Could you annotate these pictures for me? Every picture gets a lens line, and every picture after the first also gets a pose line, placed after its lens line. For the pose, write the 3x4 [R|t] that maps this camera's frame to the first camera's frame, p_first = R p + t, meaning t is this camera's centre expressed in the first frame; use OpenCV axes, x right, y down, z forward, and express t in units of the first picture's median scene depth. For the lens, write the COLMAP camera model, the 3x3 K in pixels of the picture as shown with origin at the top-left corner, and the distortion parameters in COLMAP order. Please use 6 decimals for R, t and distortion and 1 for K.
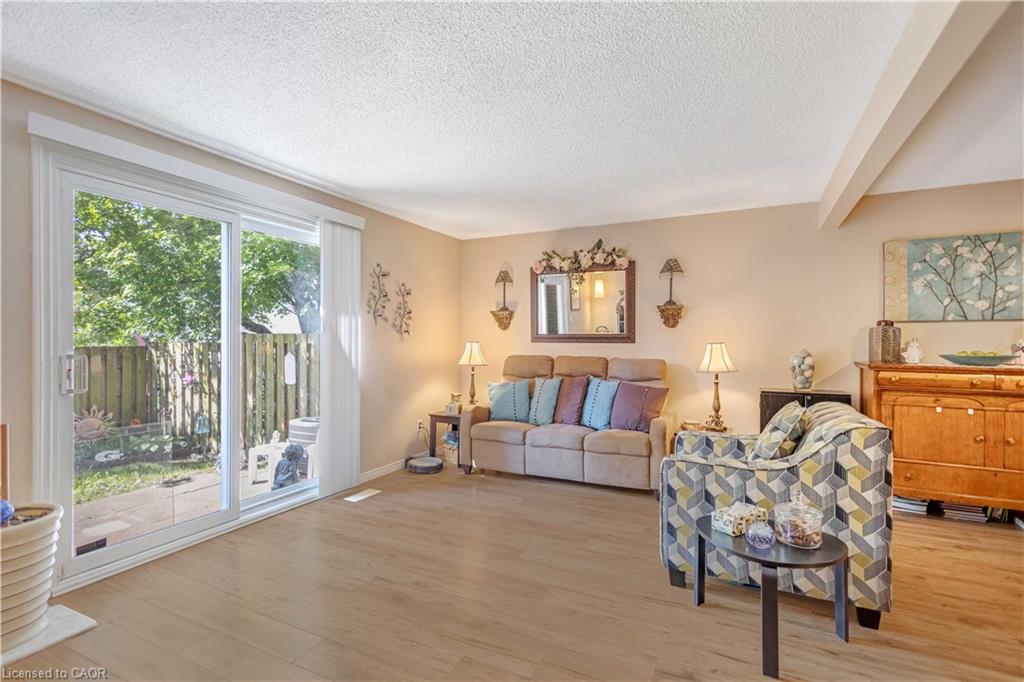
lens RADIAL K [[482.4, 0, 508.7], [0, 482.4, 339.4], [0, 0, 1]] dist [0.012353, 0.000080]
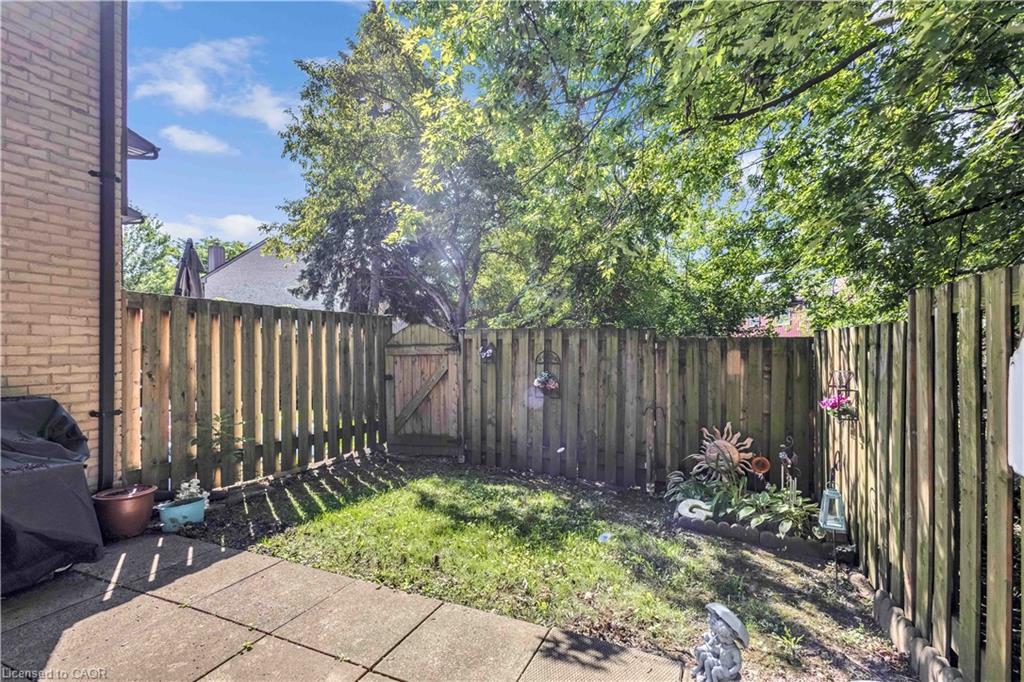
lens RADIAL K [[477.1, 0, 507.4], [0, 477.1, 342.6], [0, 0, 1]] dist [0.008385, -0.000609]
pose [[0.030397, -0.005154, -0.999525, -0.404585], [0.004589, 0.999977, -0.005017, 0.050583], [0.999527, -0.004435, 0.030420, 1.403830]]
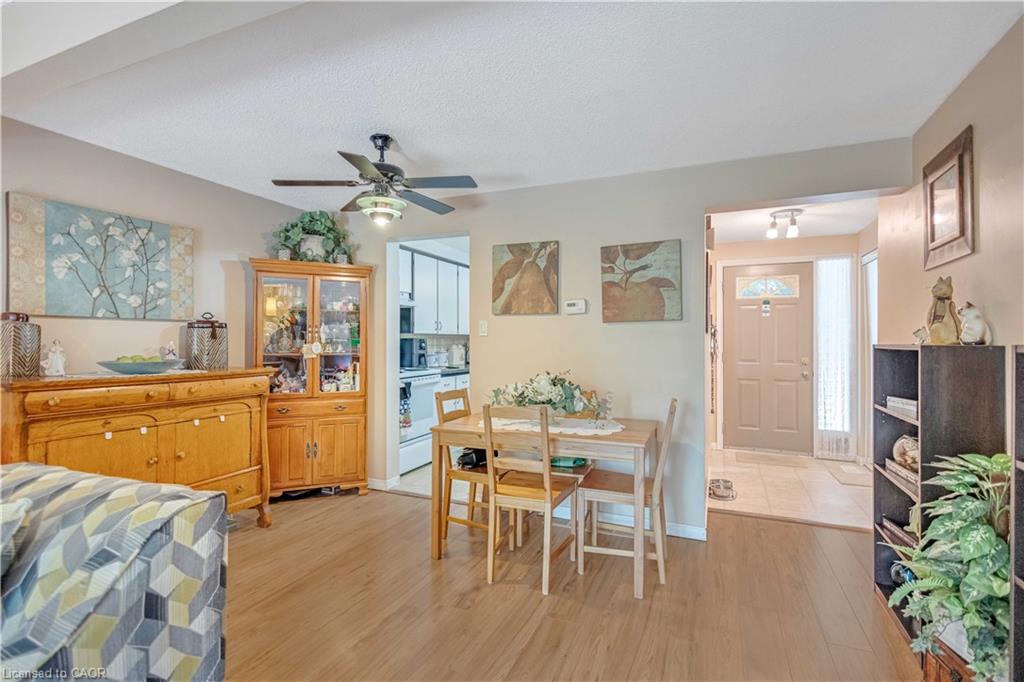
lens RADIAL K [[482.7, 0, 514.3], [0, 482.7, 341.4], [0, 0, 1]] dist [0.011083, -0.000475]
pose [[-0.057921, -0.003323, 0.998316, 0.087624], [-0.004827, 0.999984, 0.003049, -0.005934], [-0.998309, -0.004642, -0.057936, 0.379942]]
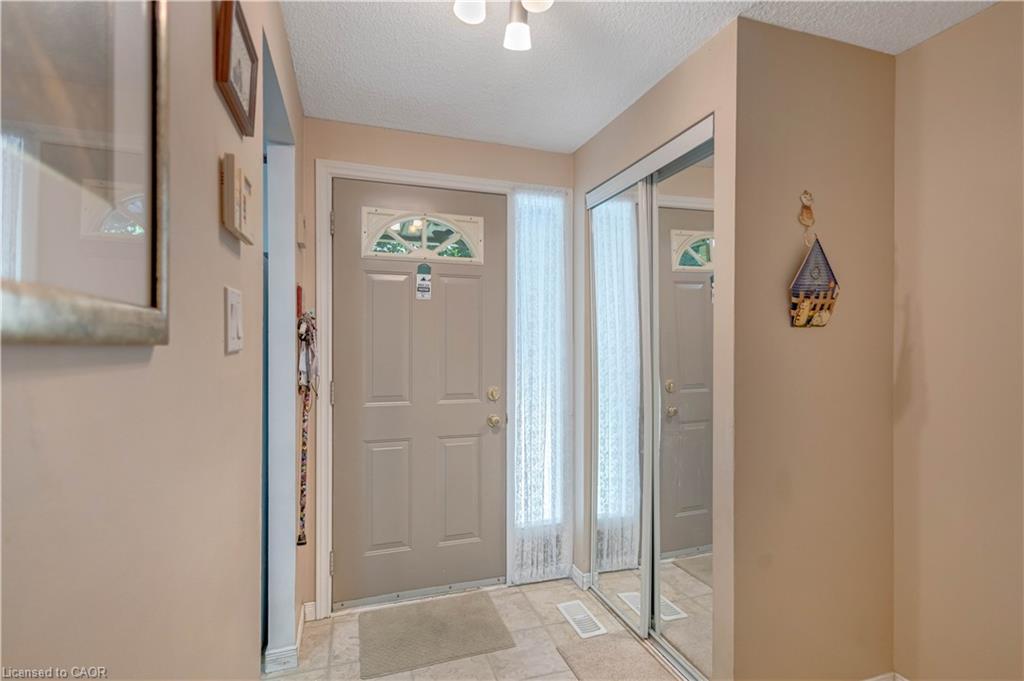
lens RADIAL K [[485.5, 0, 508.8], [0, 485.5, 342.6], [0, 0, 1]] dist [0.013364, -0.000207]
pose [[-0.703473, -0.001796, 0.710720, 0.984067], [-0.005640, 0.999979, -0.003055, -0.020442], [-0.710700, -0.006157, -0.703469, -0.096737]]
